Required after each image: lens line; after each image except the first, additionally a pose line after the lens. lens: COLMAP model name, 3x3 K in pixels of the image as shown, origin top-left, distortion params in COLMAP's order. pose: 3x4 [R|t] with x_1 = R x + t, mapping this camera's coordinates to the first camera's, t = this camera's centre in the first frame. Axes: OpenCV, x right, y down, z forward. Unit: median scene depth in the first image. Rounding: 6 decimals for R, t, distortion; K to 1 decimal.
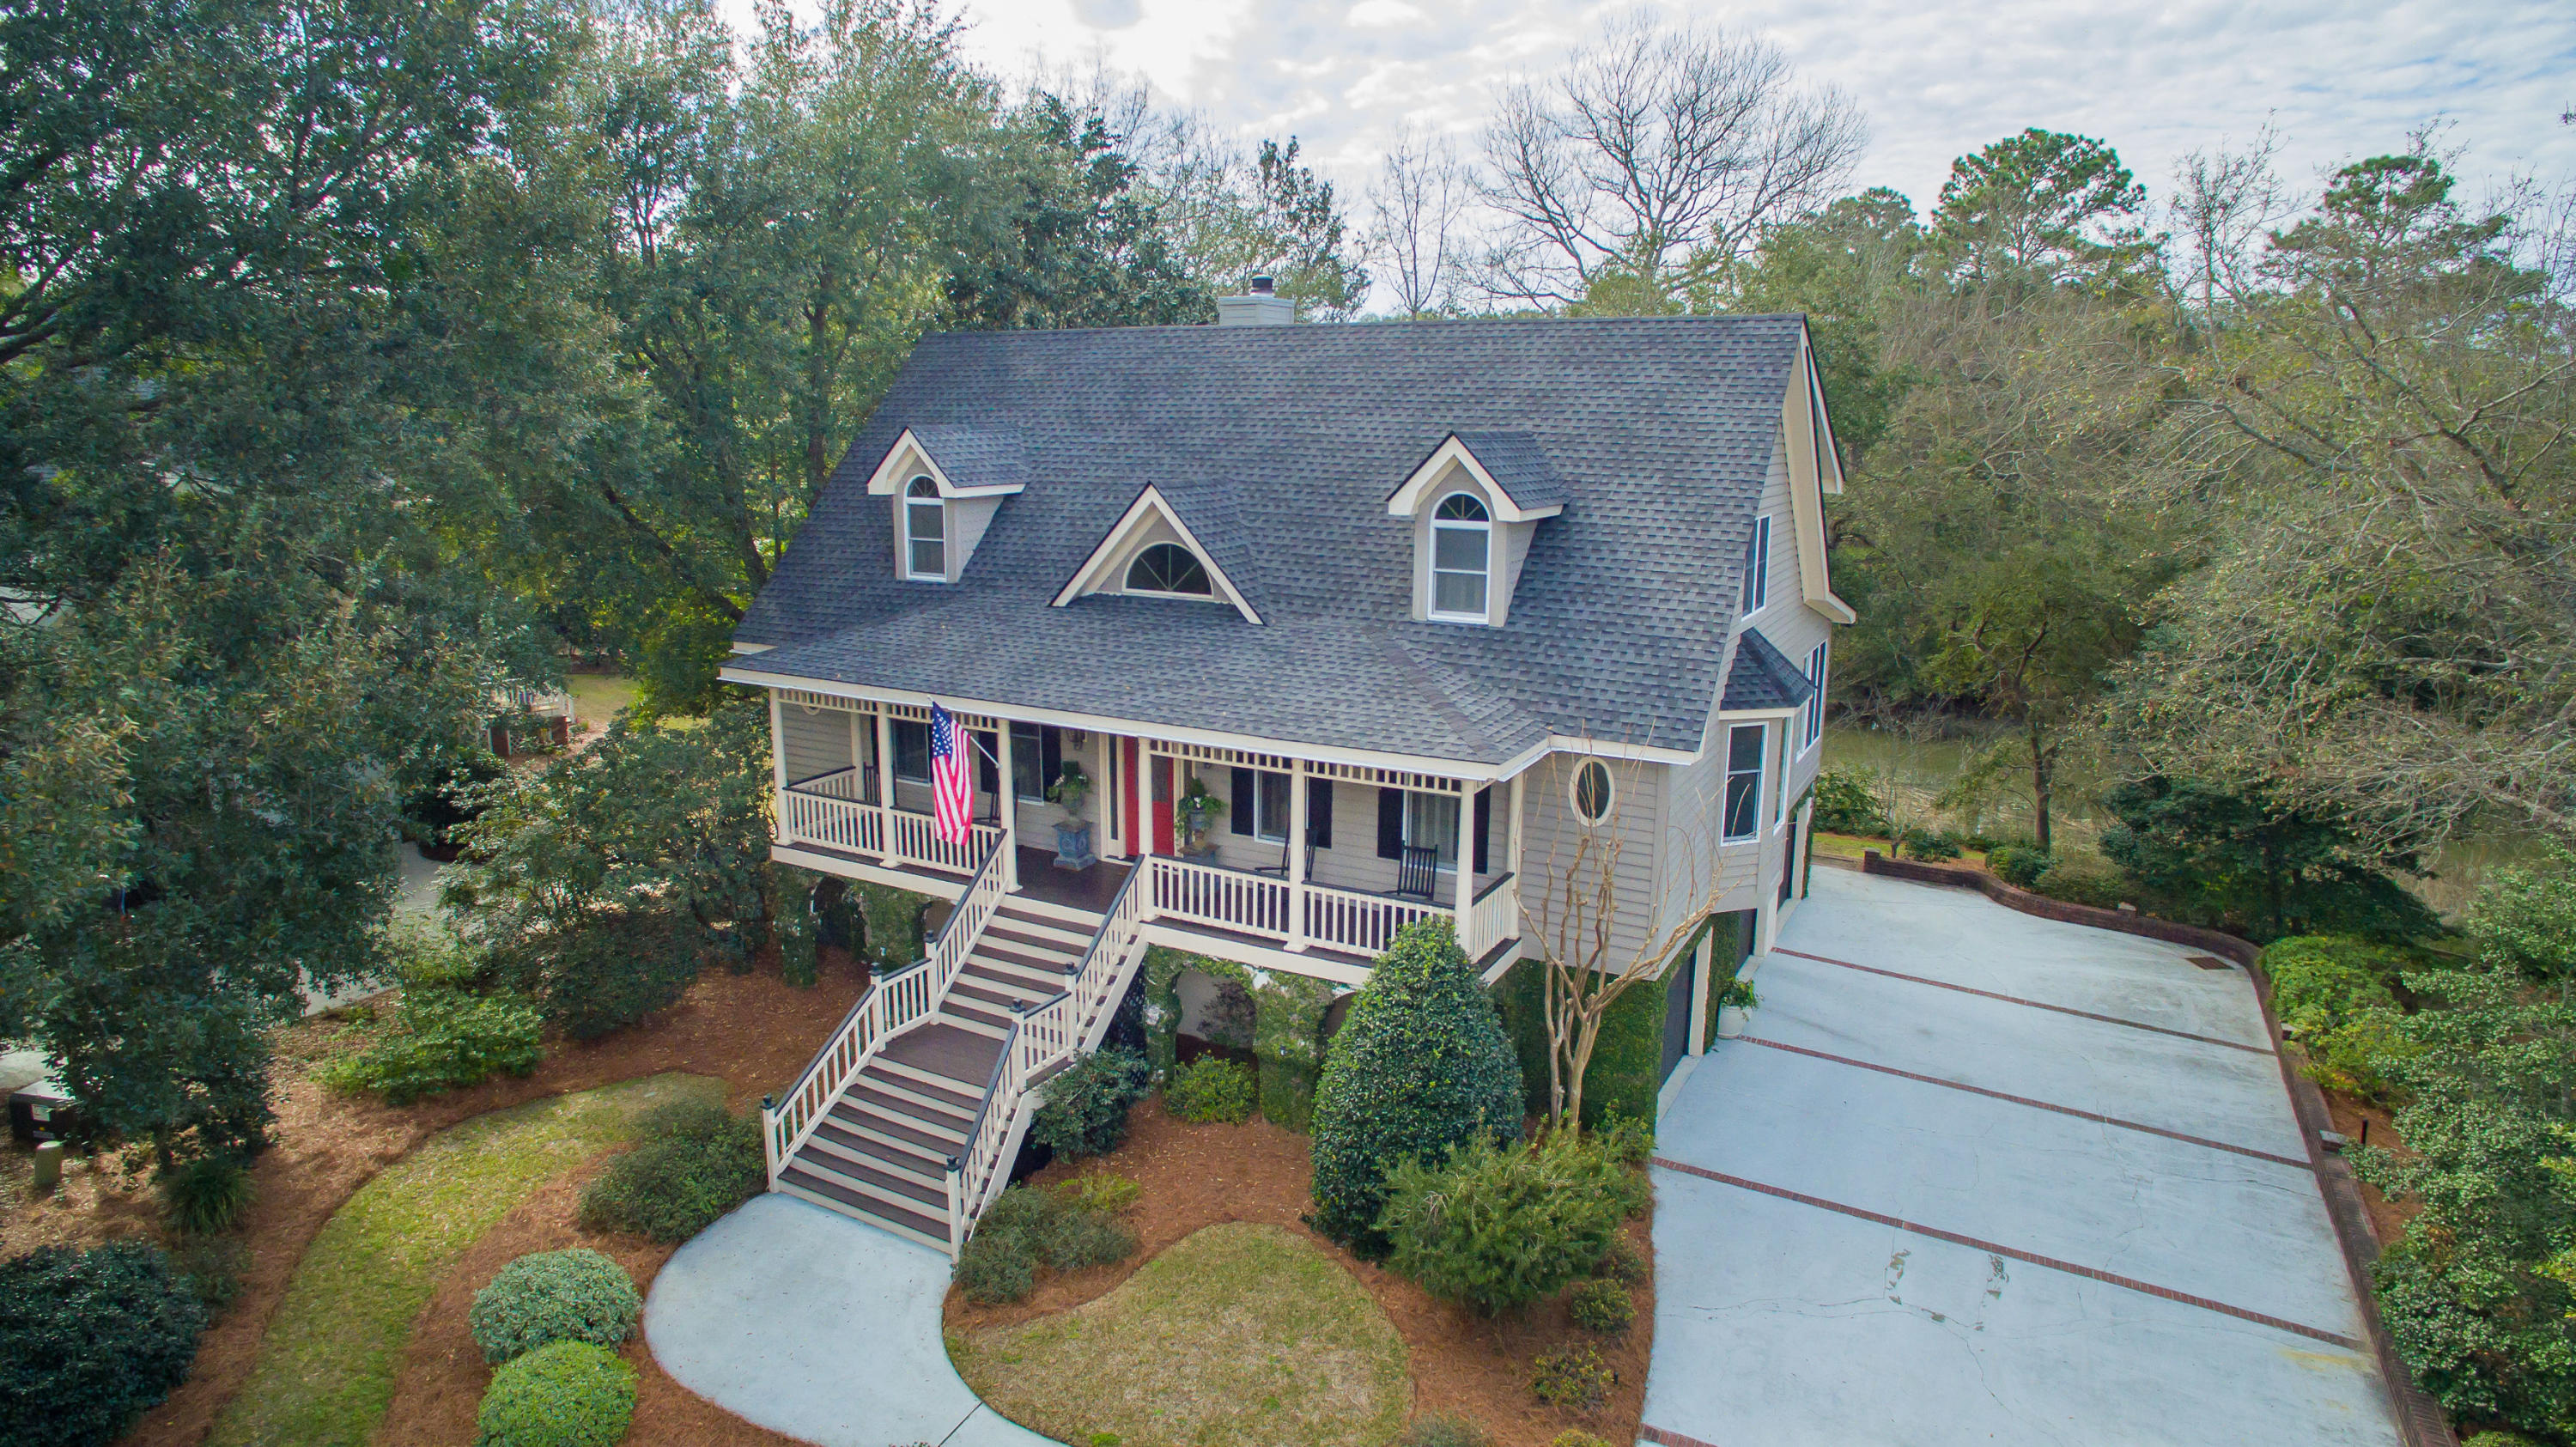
lens RADIAL K [[1500.1, 0, 1288.0], [0, 1500.1, 723.5], [0, 0, 1]] dist [-0.119054, 0.087473]
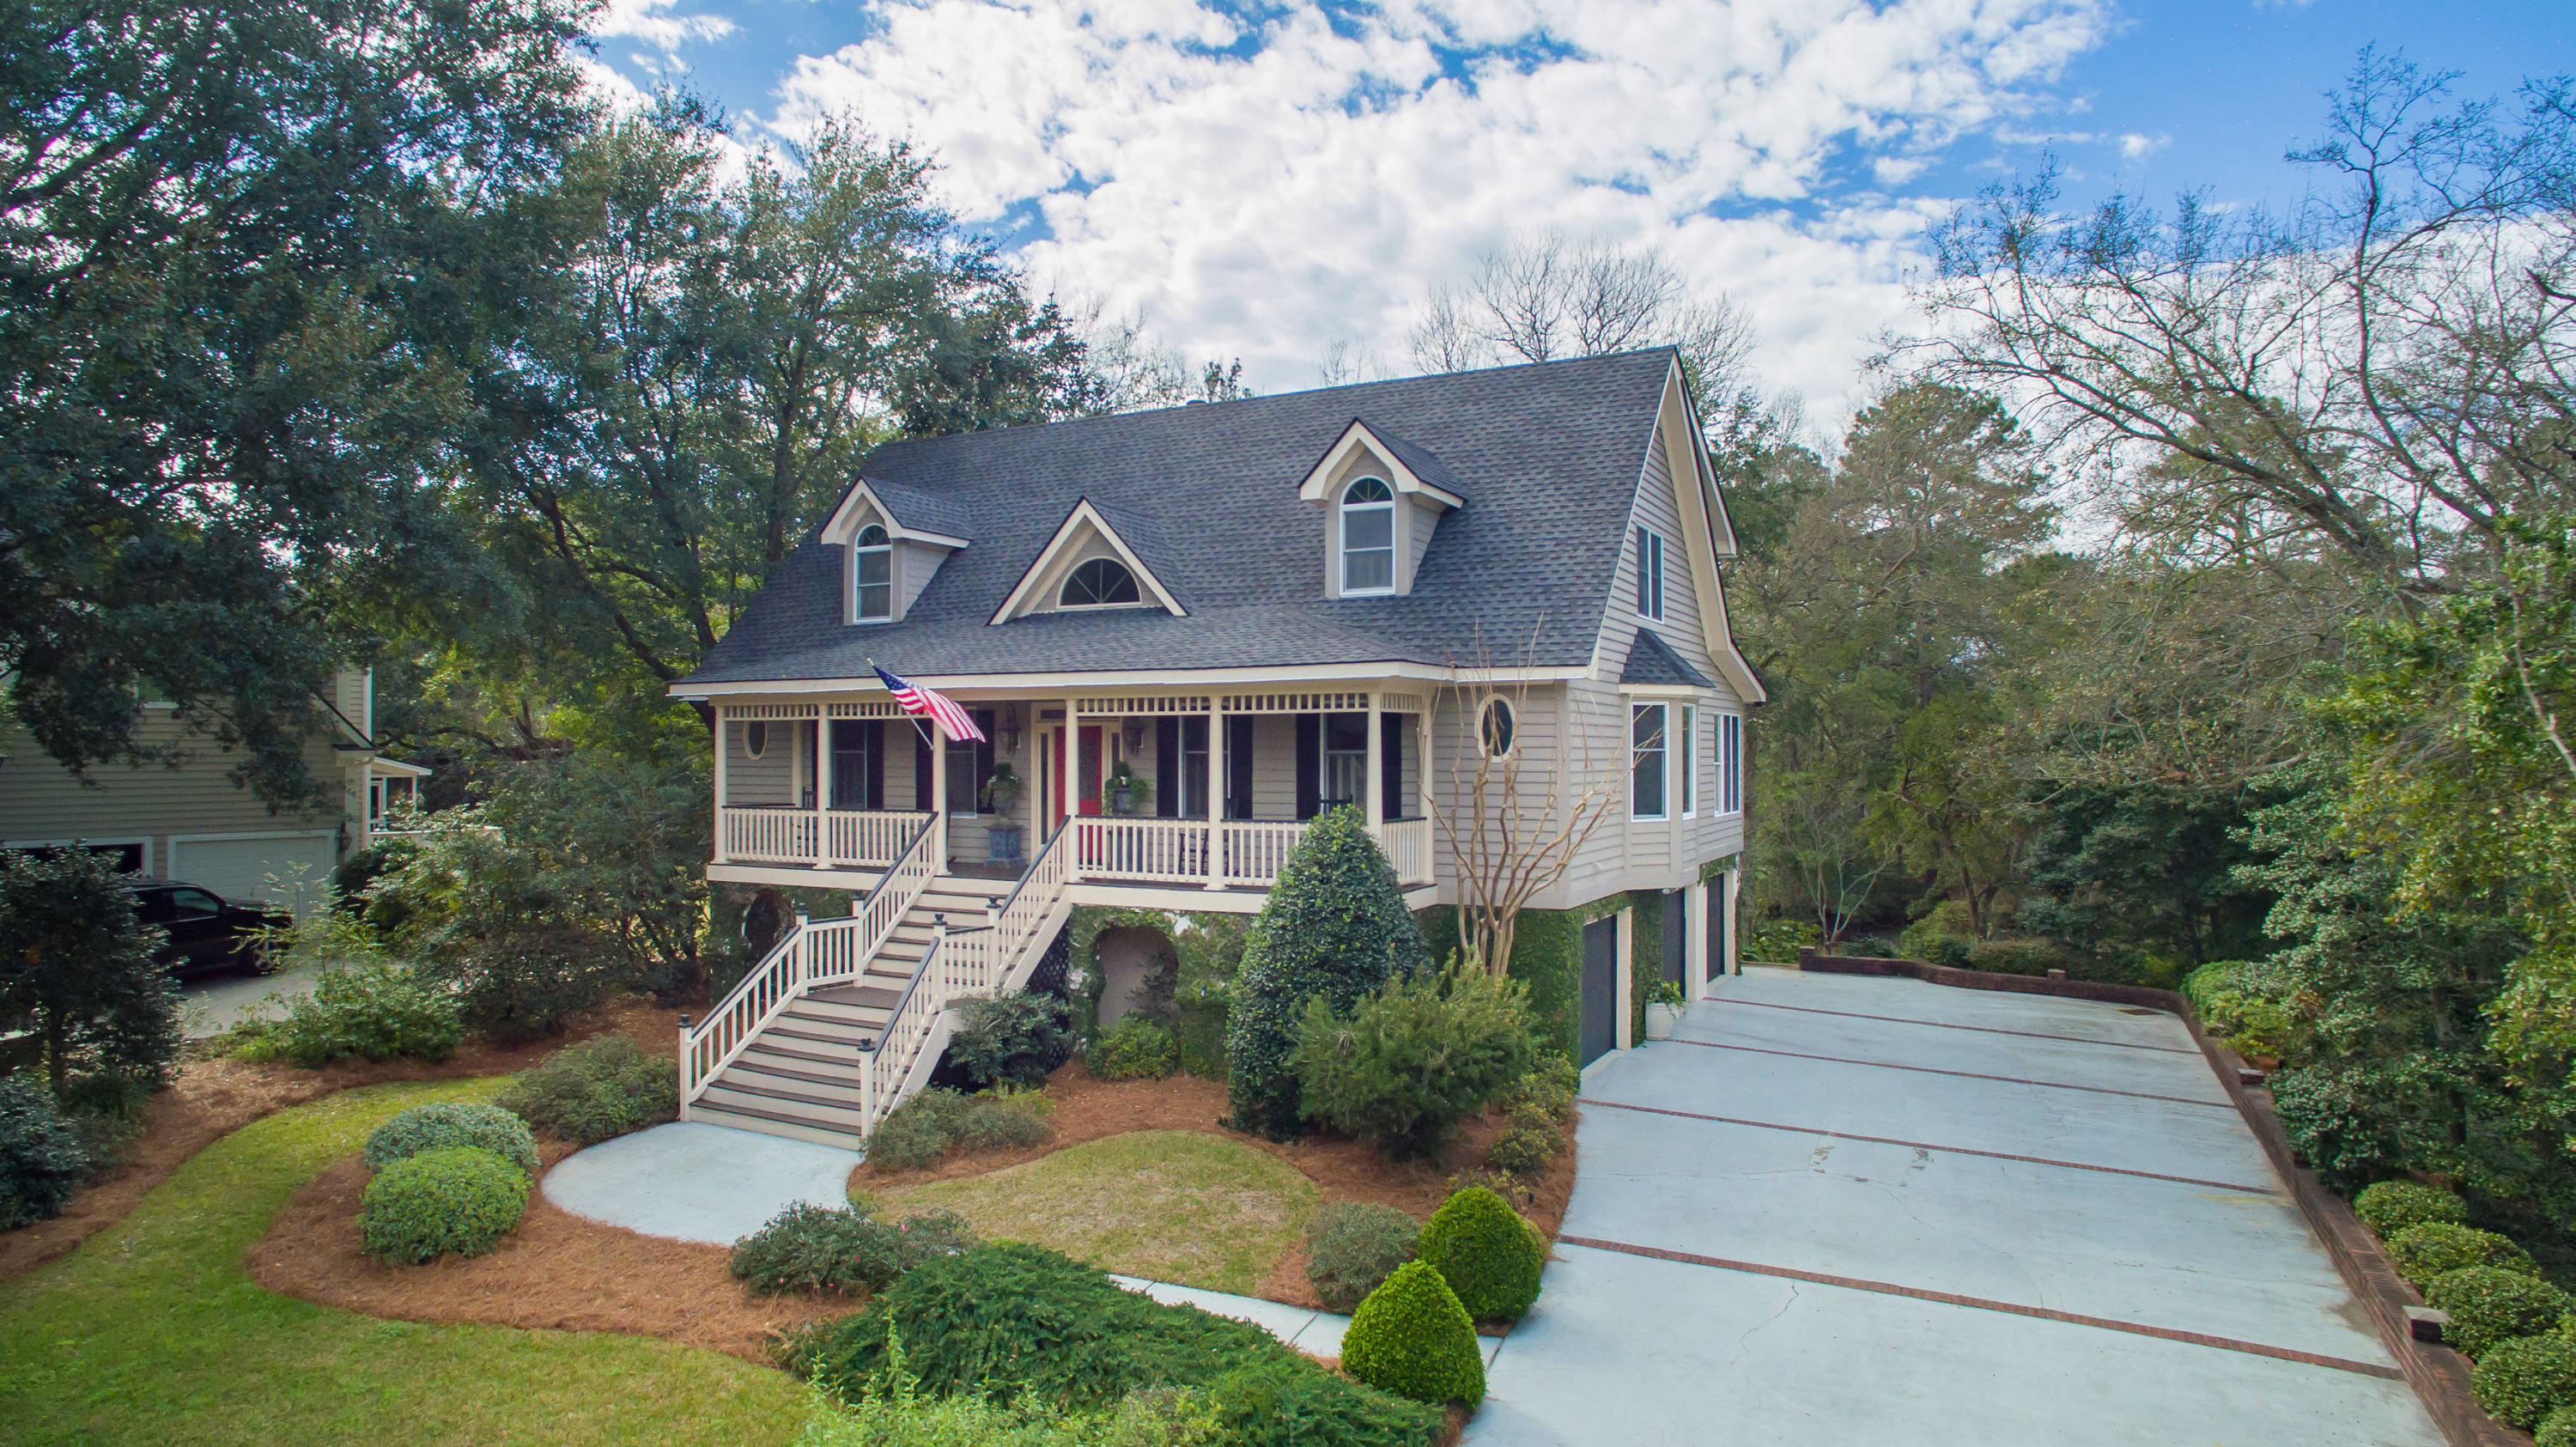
lens RADIAL K [[1520.1, 0, 1288.0], [0, 1520.1, 723.5], [0, 0, 1]] dist [-0.125594, 0.095752]
pose [[0.999627, -0.008691, 0.025881, 0.028114], [0.014351, 0.973717, -0.227308, 0.269841], [-0.023225, 0.227595, 0.973479, -0.034923]]
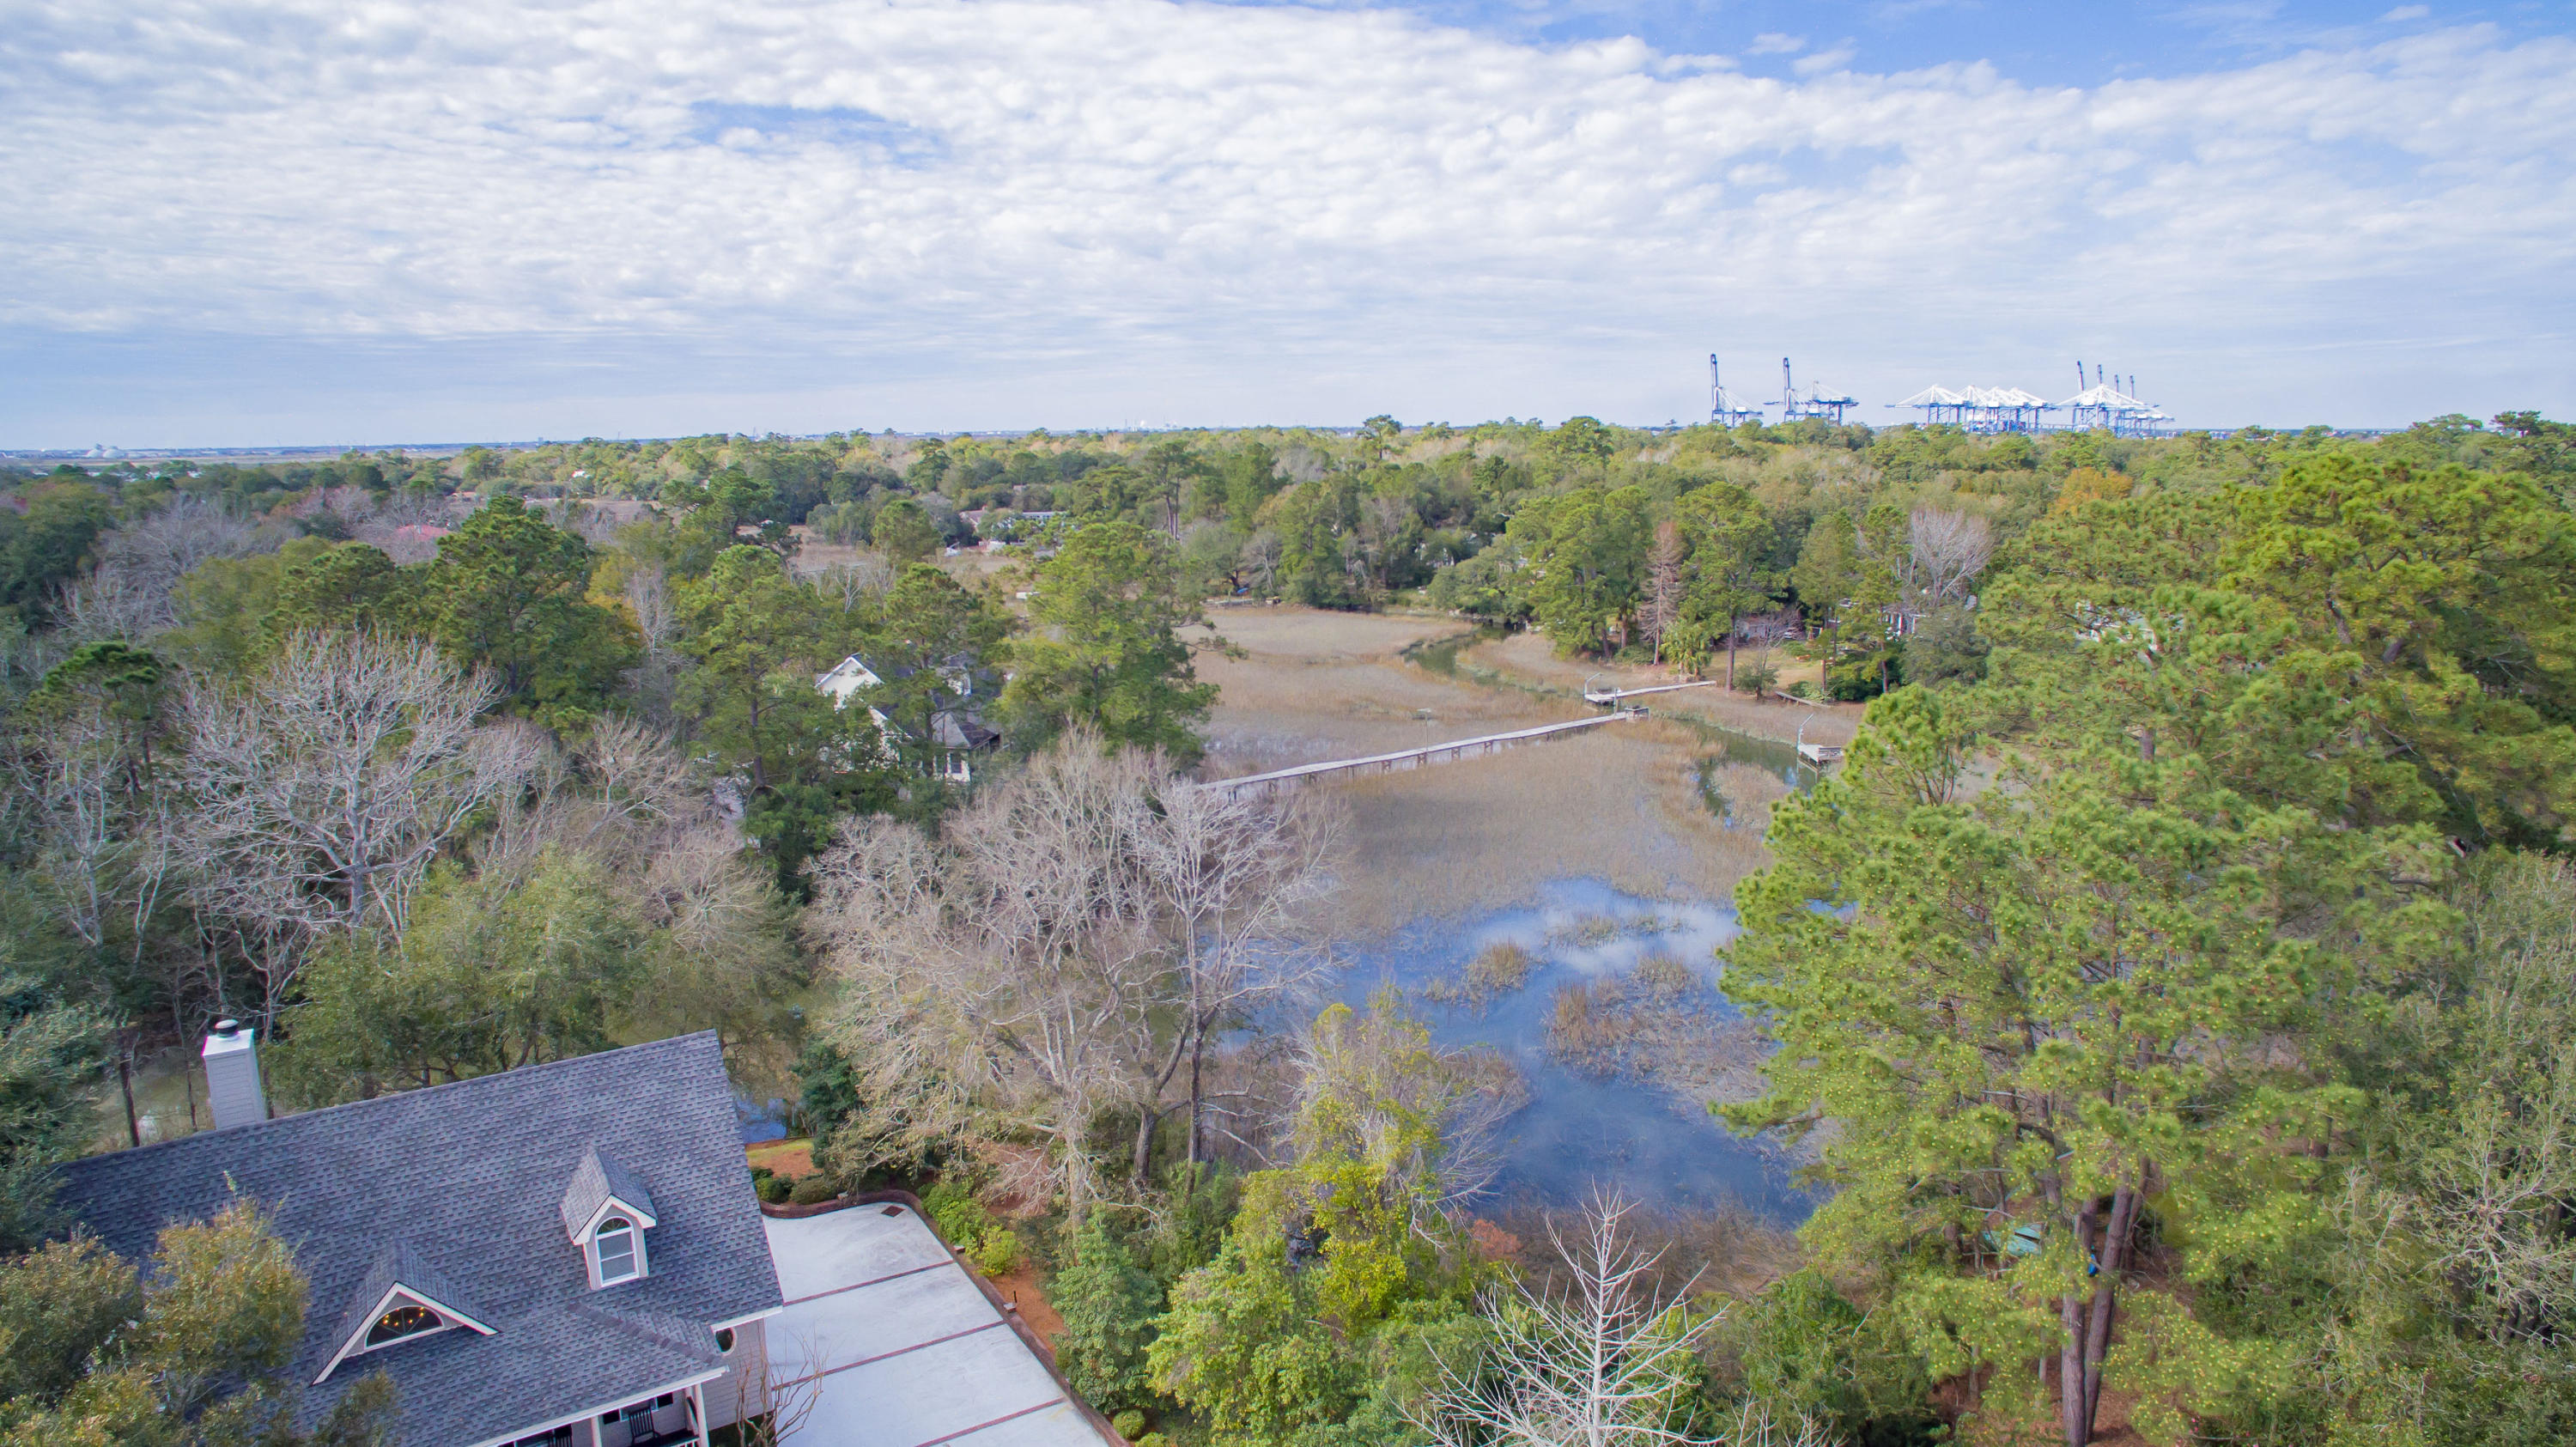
lens RADIAL K [[1510.2, 0, 1288.0], [0, 1510.2, 723.5], [0, 0, 1]] dist [-0.126520, 0.091796]
pose [[0.479990, -0.179775, 0.858656, -0.895148], [0.186283, 0.977343, 0.100492, -0.758188], [-0.857268, 0.111718, 0.502604, -0.648880]]
